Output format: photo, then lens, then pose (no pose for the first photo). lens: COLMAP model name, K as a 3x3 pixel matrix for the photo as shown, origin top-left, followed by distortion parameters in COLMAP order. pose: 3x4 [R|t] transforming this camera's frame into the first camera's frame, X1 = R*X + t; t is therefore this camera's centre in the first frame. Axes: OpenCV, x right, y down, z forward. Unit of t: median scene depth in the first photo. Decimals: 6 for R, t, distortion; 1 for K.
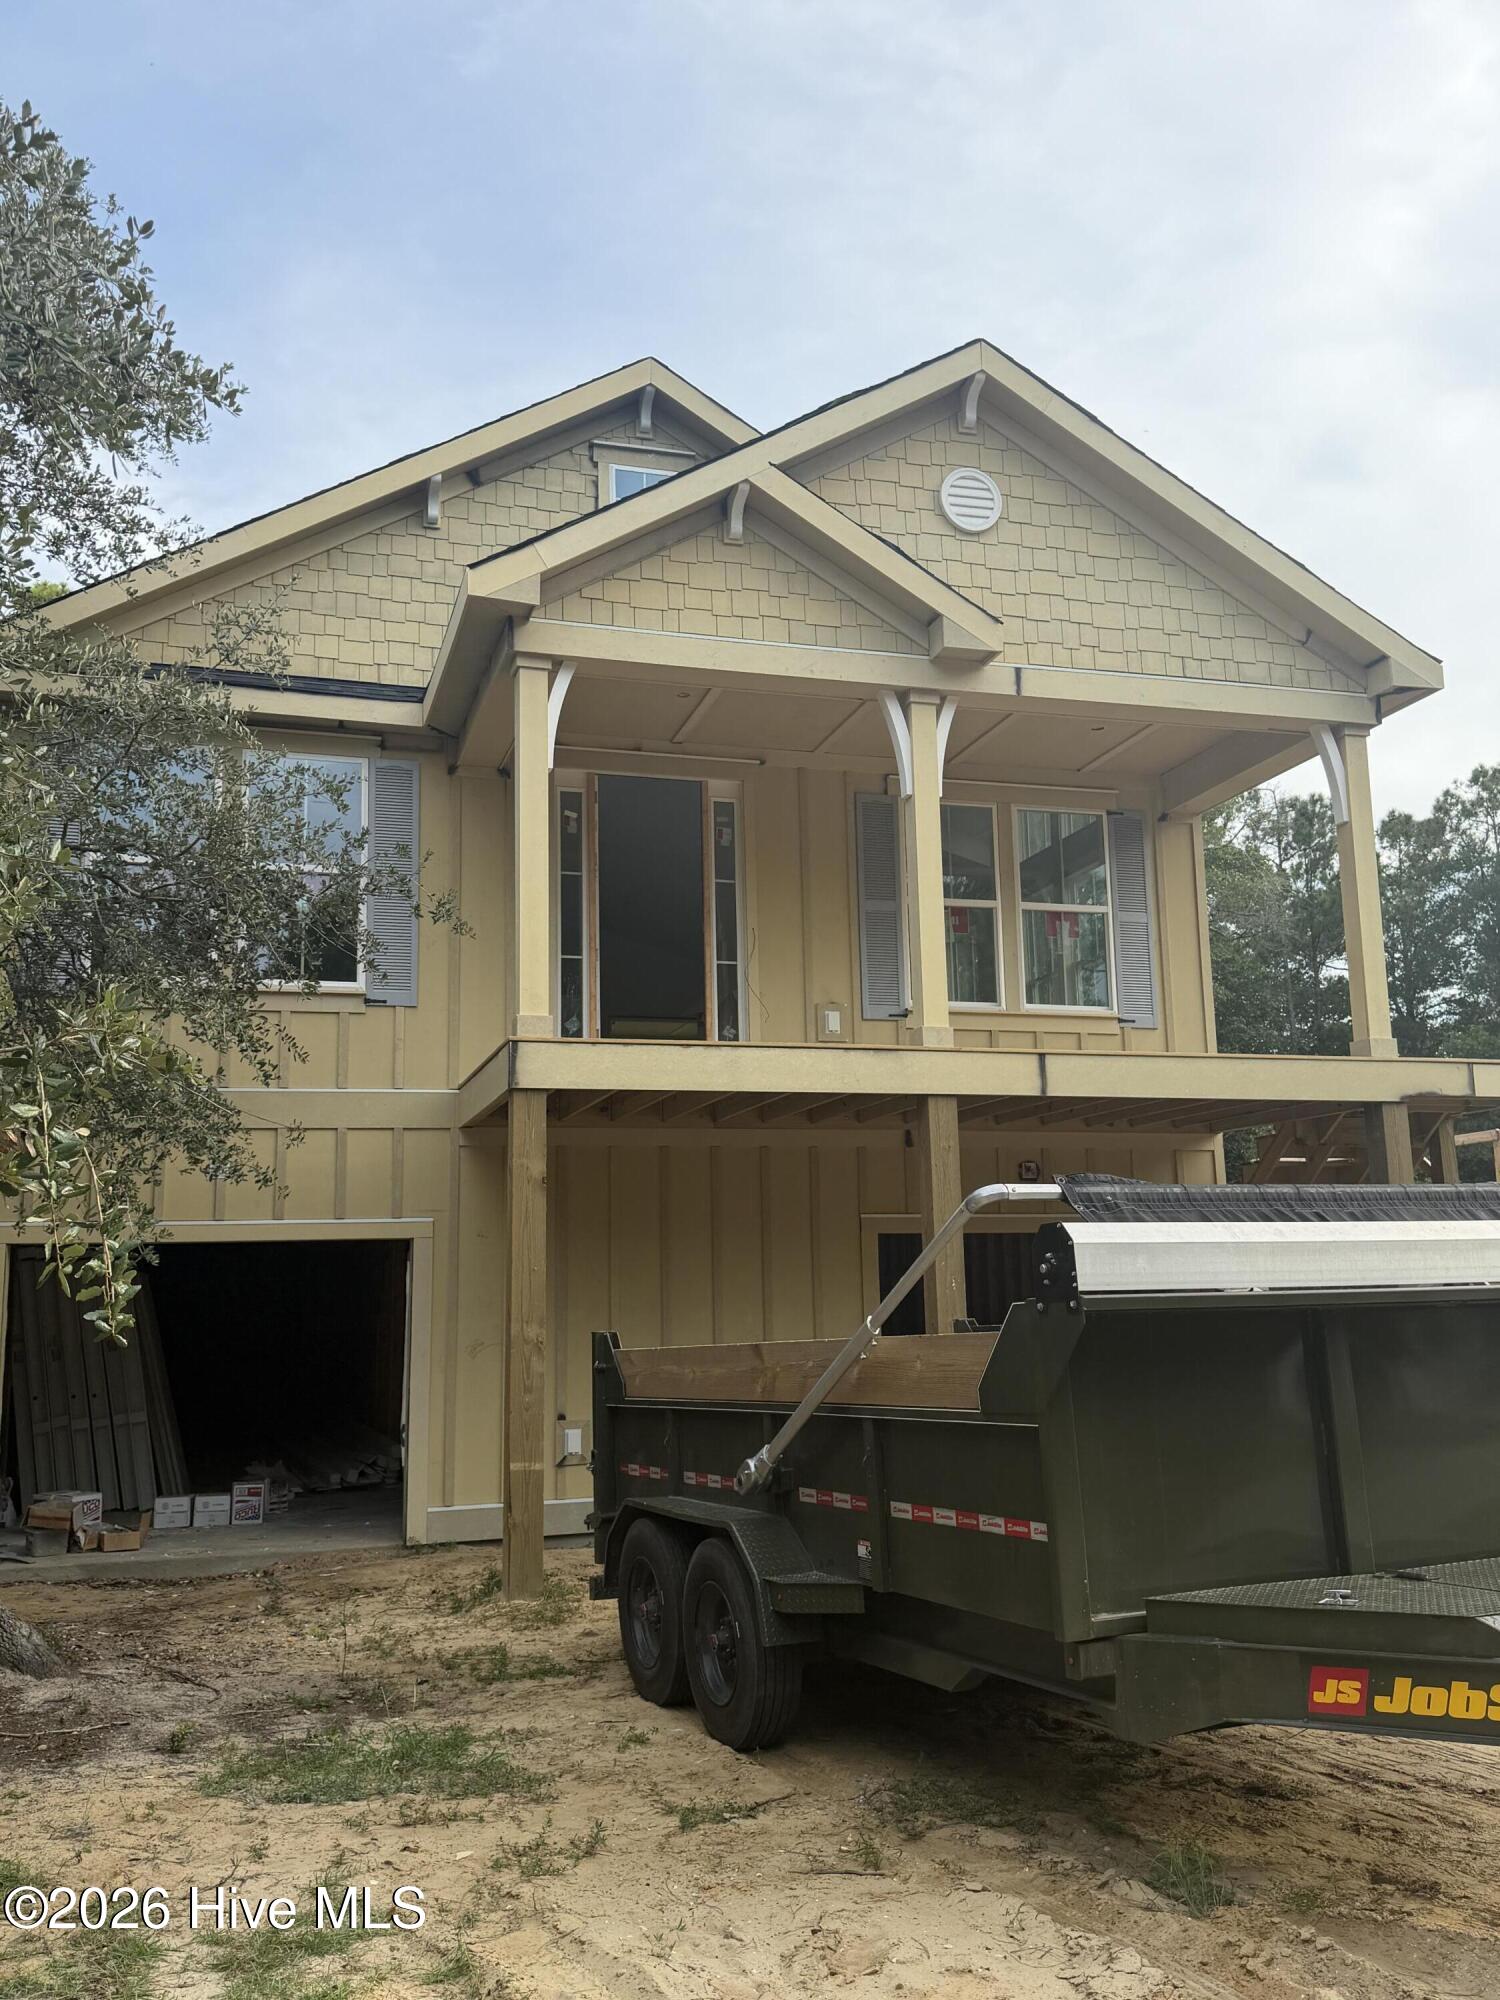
lens RADIAL K [[1731.1, 0, 762.3], [0, 1731.1, 1009.4], [0, 0, 1]] dist [0.056863, -0.013697]
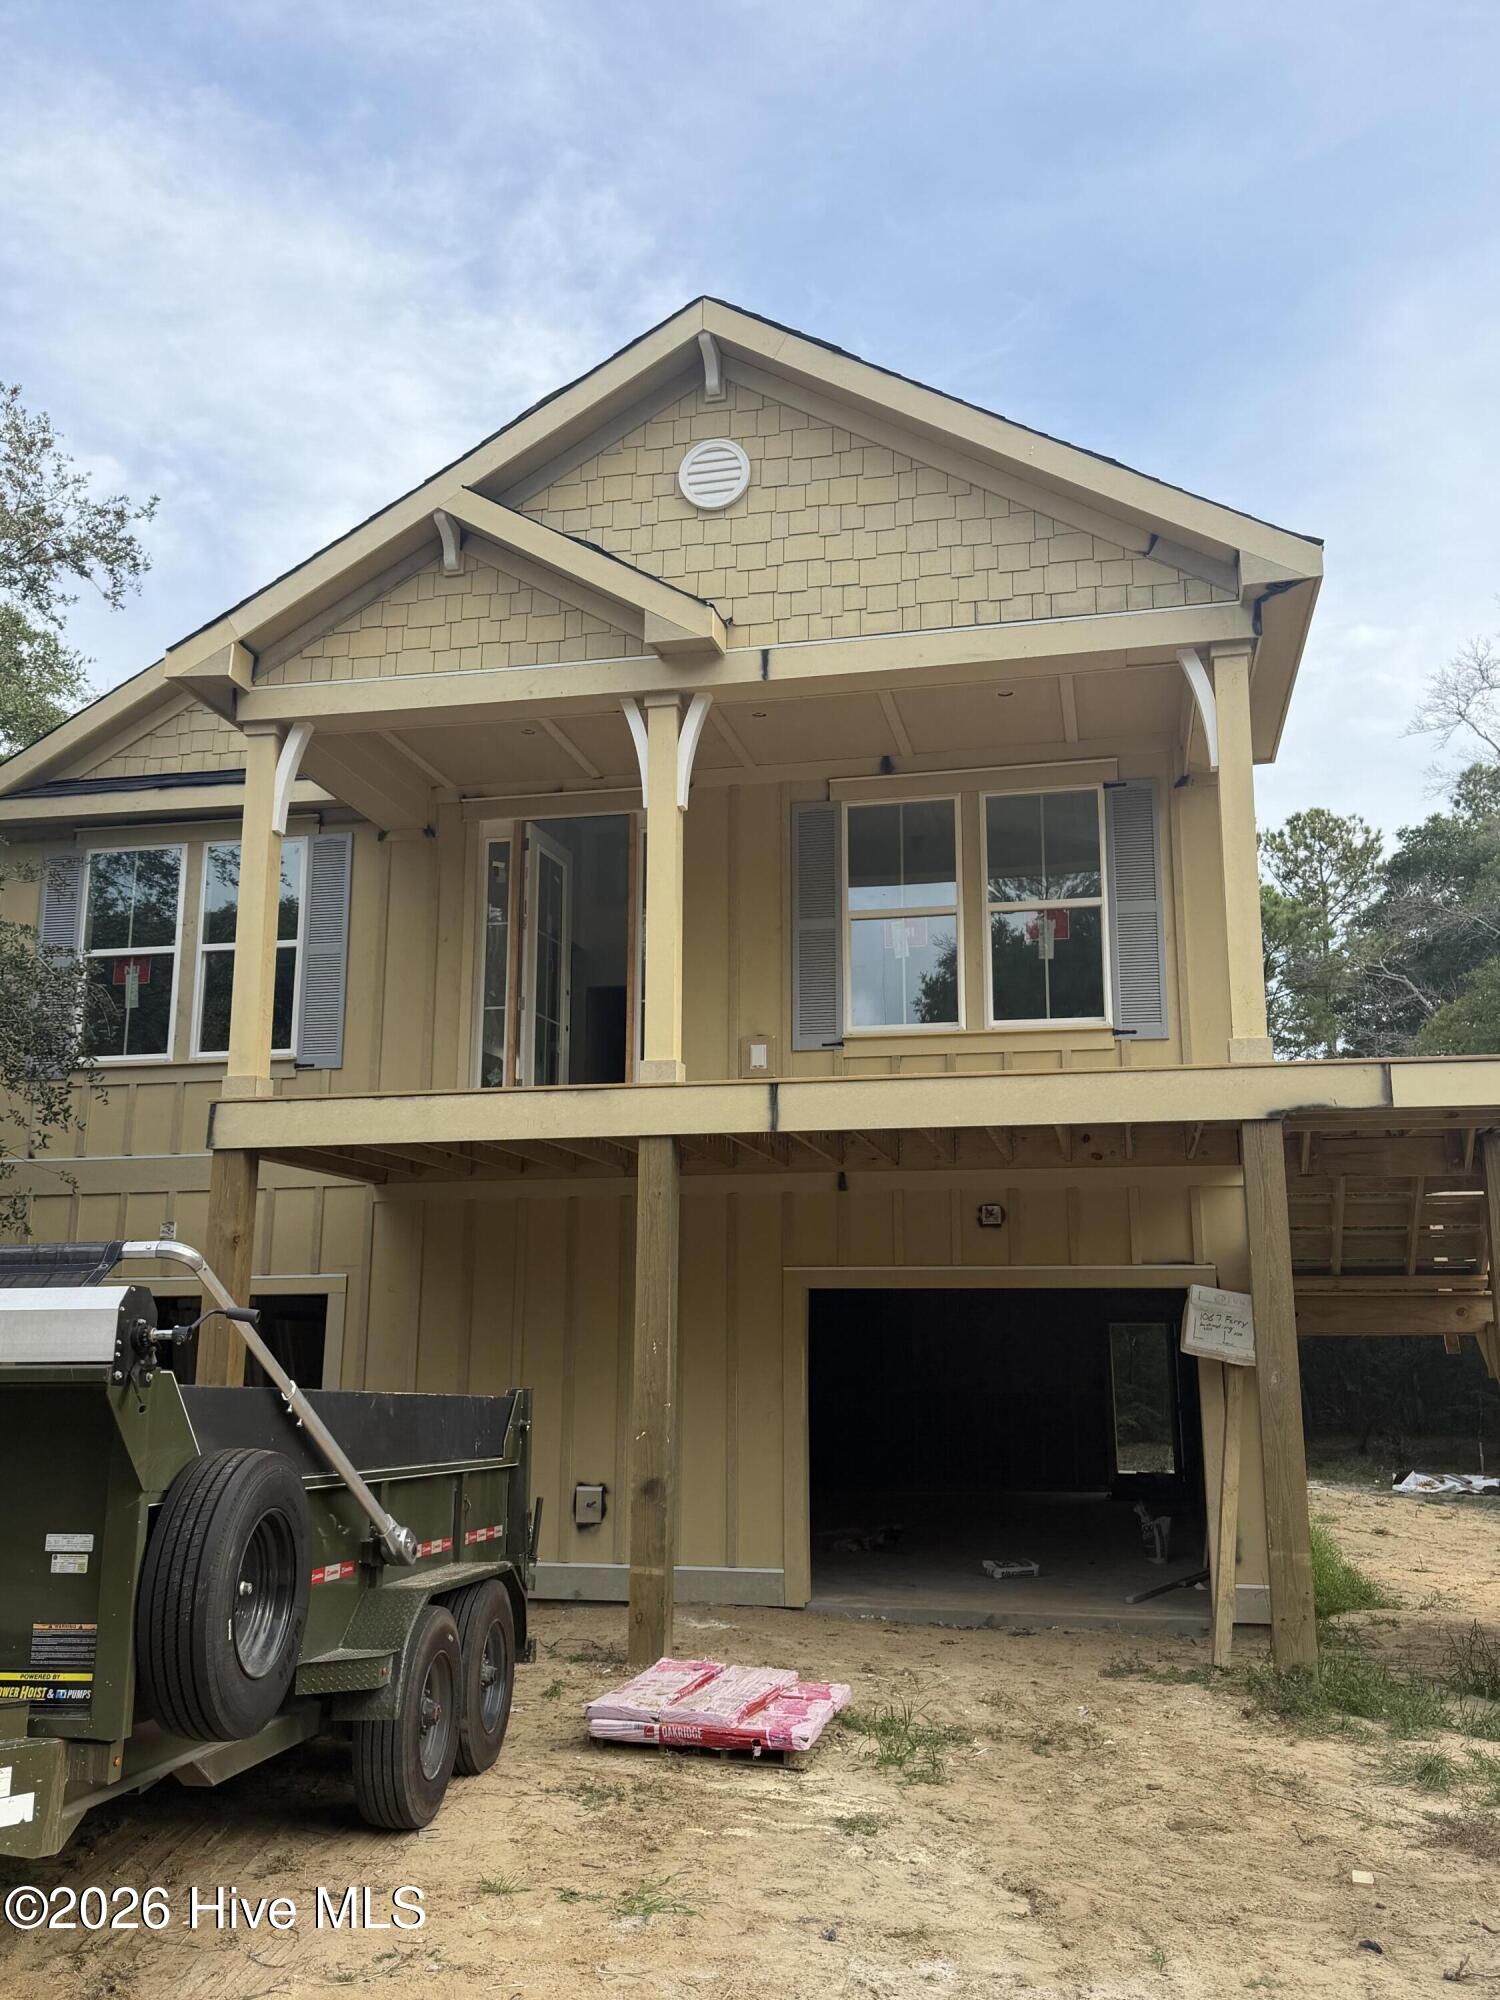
lens RADIAL K [[1758.2, 0, 754.8], [0, 1758.2, 1022.5], [0, 0, 1]] dist [0.050686, -0.046587]
pose [[0.876660, -0.070885, -0.475859, 0.549651], [0.063853, 0.997479, -0.030951, 0.020558], [0.476854, -0.003252, 0.878977, 0.203142]]
